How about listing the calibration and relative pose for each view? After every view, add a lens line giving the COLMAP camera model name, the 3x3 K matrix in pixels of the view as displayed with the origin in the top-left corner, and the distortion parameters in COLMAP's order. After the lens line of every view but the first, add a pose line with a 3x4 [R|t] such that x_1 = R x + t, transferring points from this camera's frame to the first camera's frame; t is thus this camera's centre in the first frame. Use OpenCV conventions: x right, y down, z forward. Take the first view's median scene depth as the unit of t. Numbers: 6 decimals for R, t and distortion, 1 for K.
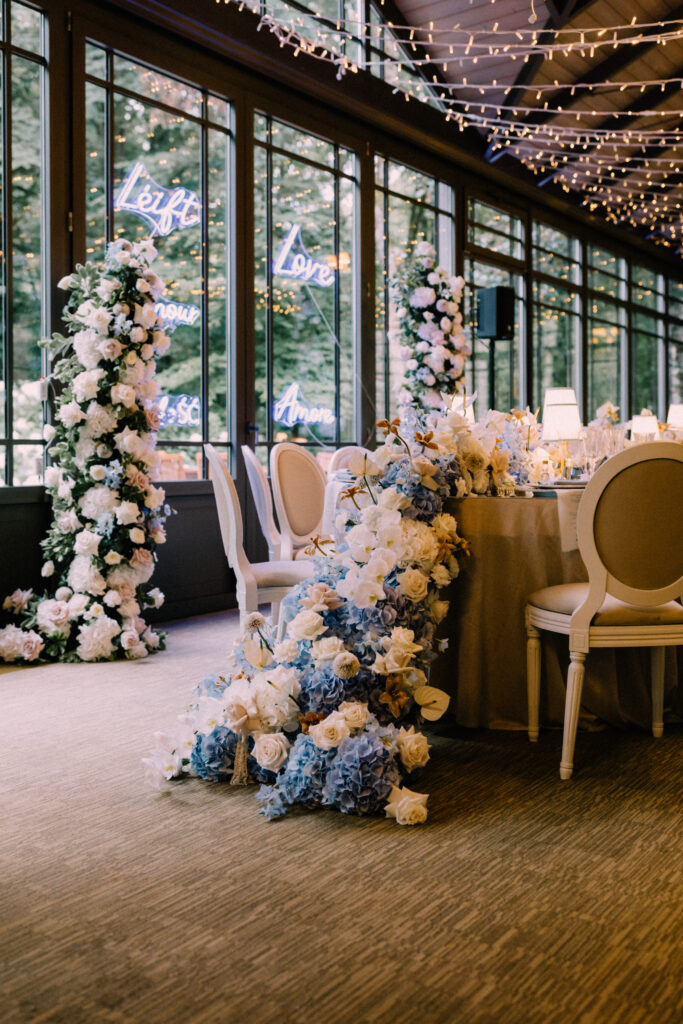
lens RADIAL K [[980.0, 0, 341.3], [0, 980.0, 509.9], [0, 0, 1]] dist [0.017124, 0.000000]
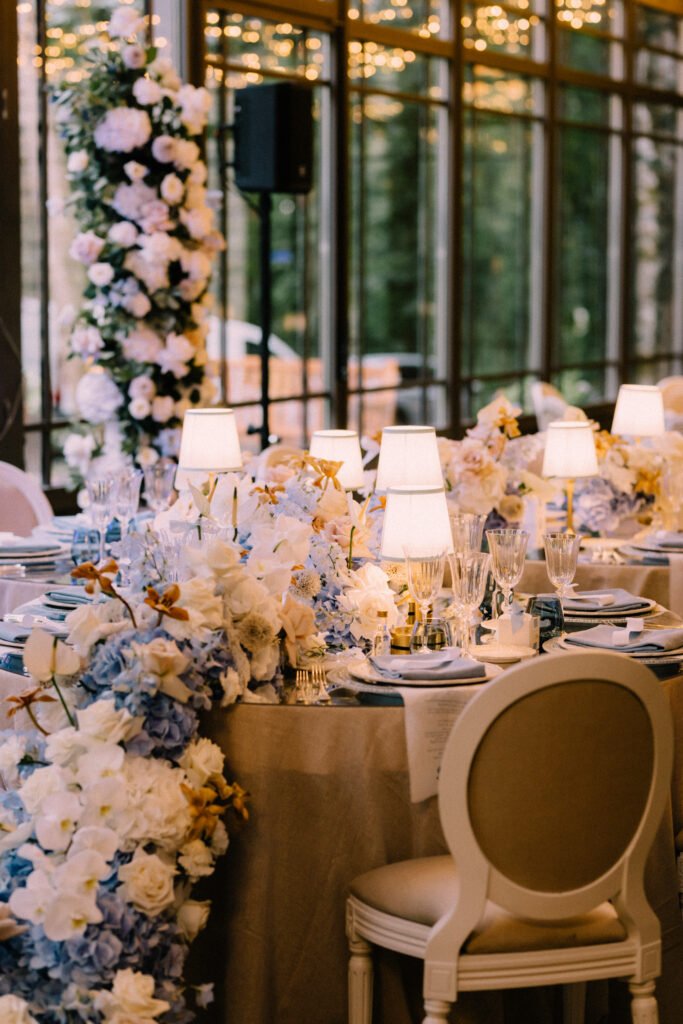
lens RADIAL K [[2550.1, 0, 341.7], [0, 2550.1, 512.4], [0, 0, 1]] dist [-0.036123, 0.000000]
pose [[0.980375, -0.016538, 0.196444, -0.092825], [-0.005032, 0.994051, 0.108799, -0.272918], [-0.197075, -0.107653, 0.974460, -0.372257]]
